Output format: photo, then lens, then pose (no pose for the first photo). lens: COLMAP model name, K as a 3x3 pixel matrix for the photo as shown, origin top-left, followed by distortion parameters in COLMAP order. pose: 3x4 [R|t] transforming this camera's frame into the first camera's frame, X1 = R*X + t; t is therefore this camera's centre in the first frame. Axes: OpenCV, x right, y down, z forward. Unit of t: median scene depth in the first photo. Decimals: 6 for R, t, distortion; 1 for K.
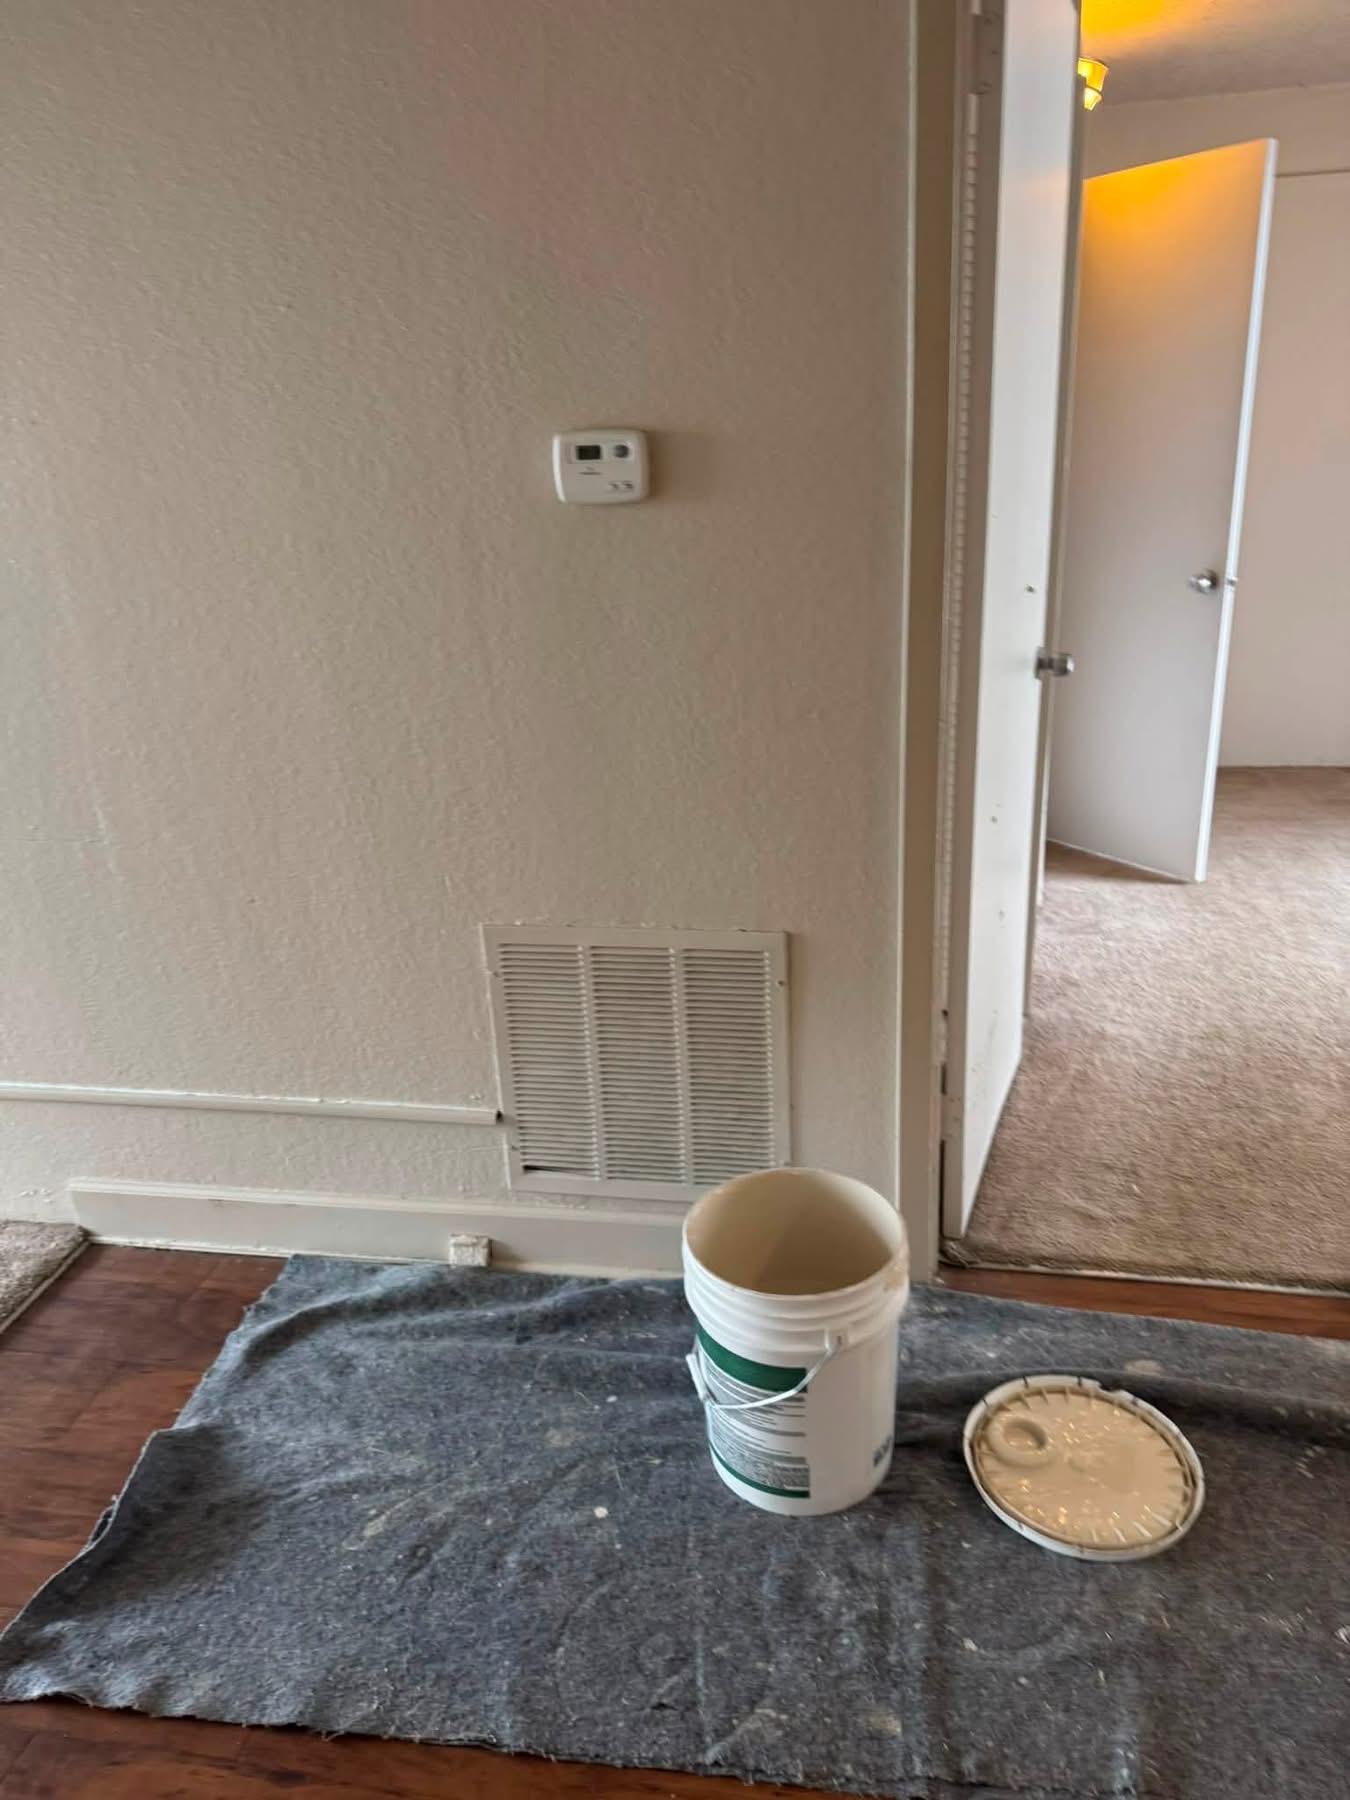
lens RADIAL K [[1250.6, 0, 674.9], [0, 1250.6, 925.4], [0, 0, 1]] dist [0.001112, -0.004271]
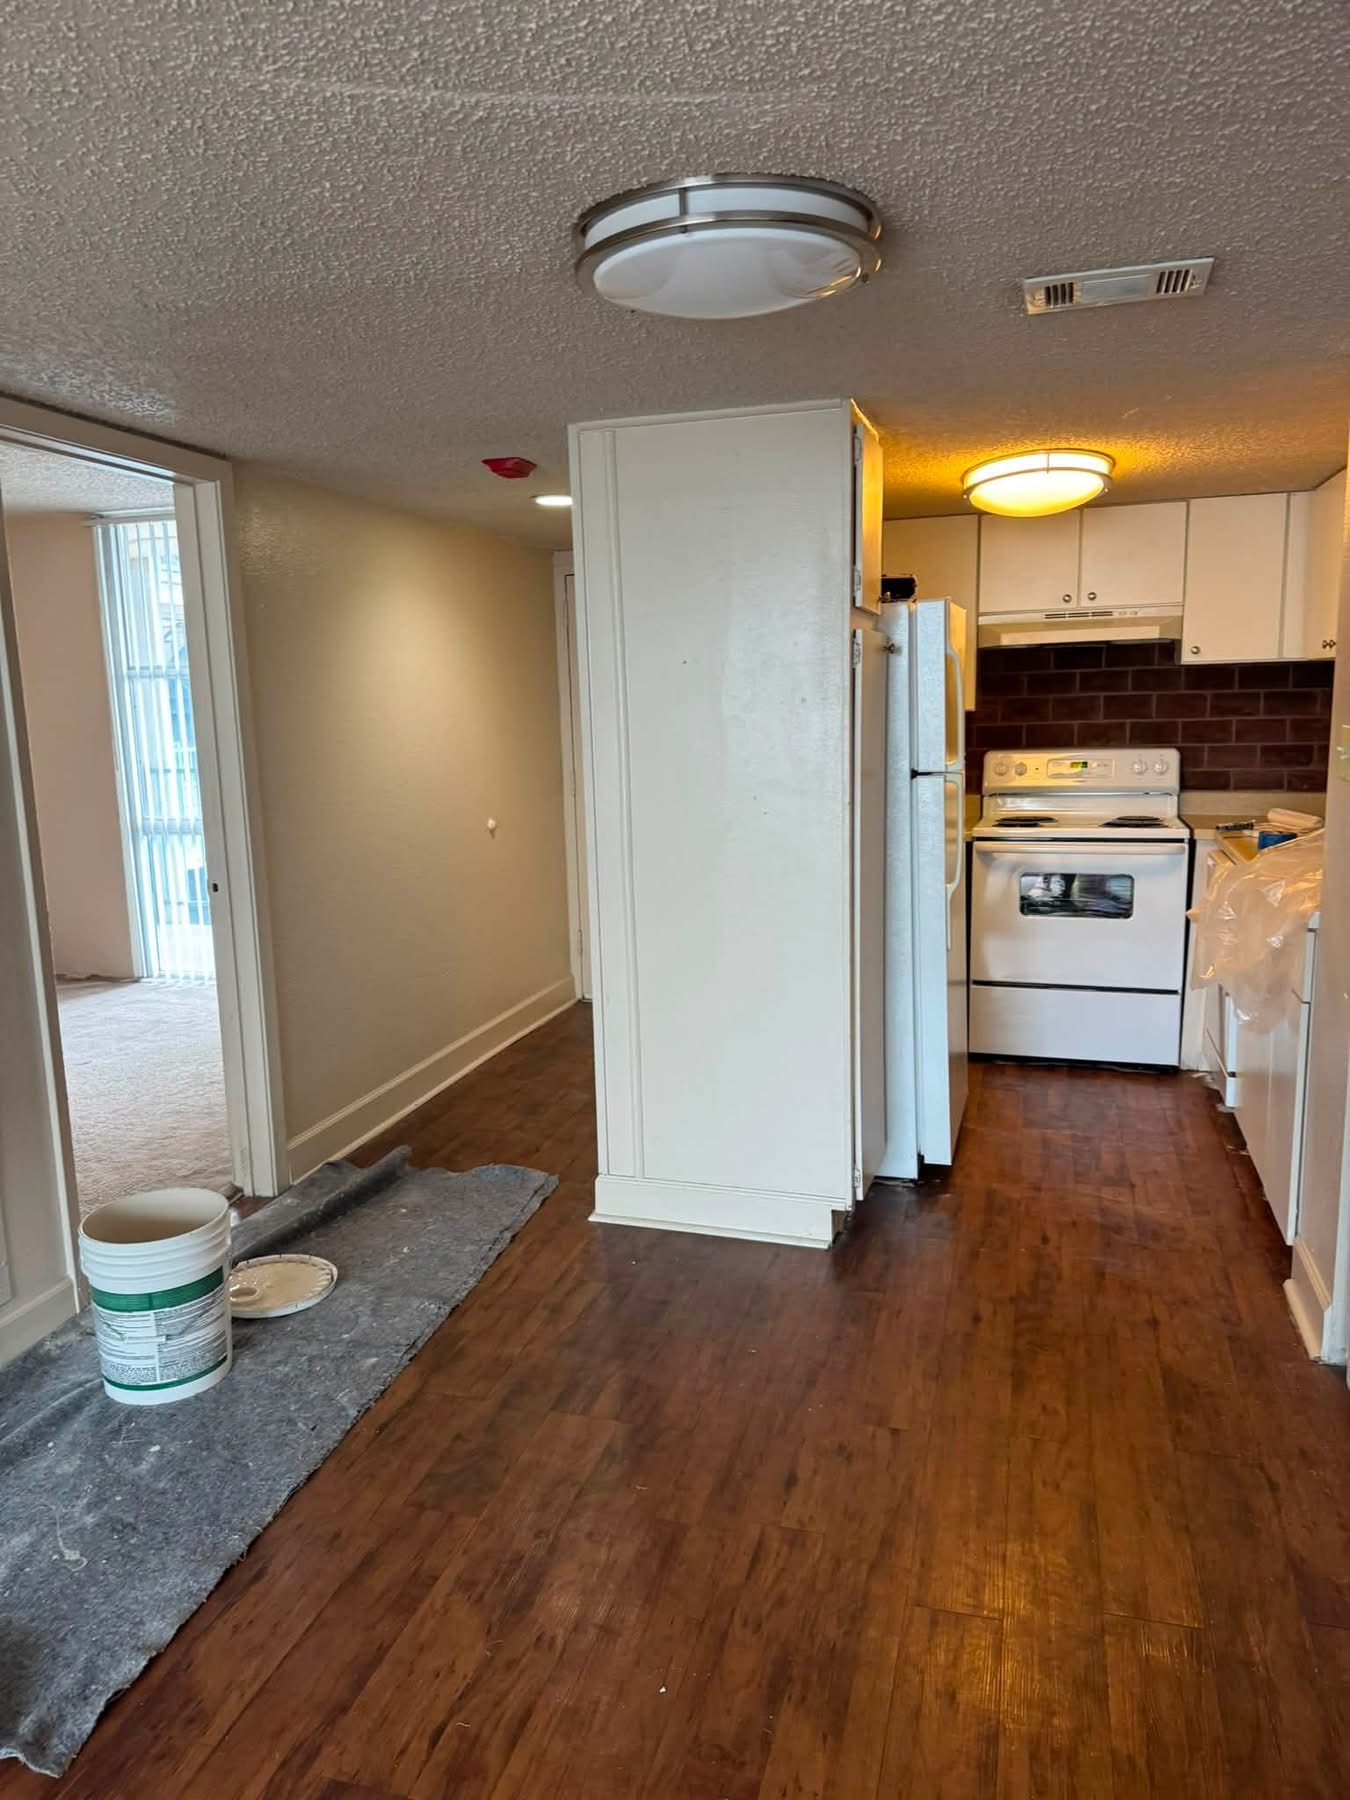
lens RADIAL K [[1250.6, 0, 674.9], [0, 1250.6, 925.4], [0, 0, 1]] dist [0.001112, -0.004271]
pose [[0.087847, -0.127963, 0.987881, -1.468265], [0.365056, 0.926856, 0.087595, 0.006374], [-0.926832, 0.352937, 0.128135, 0.058810]]
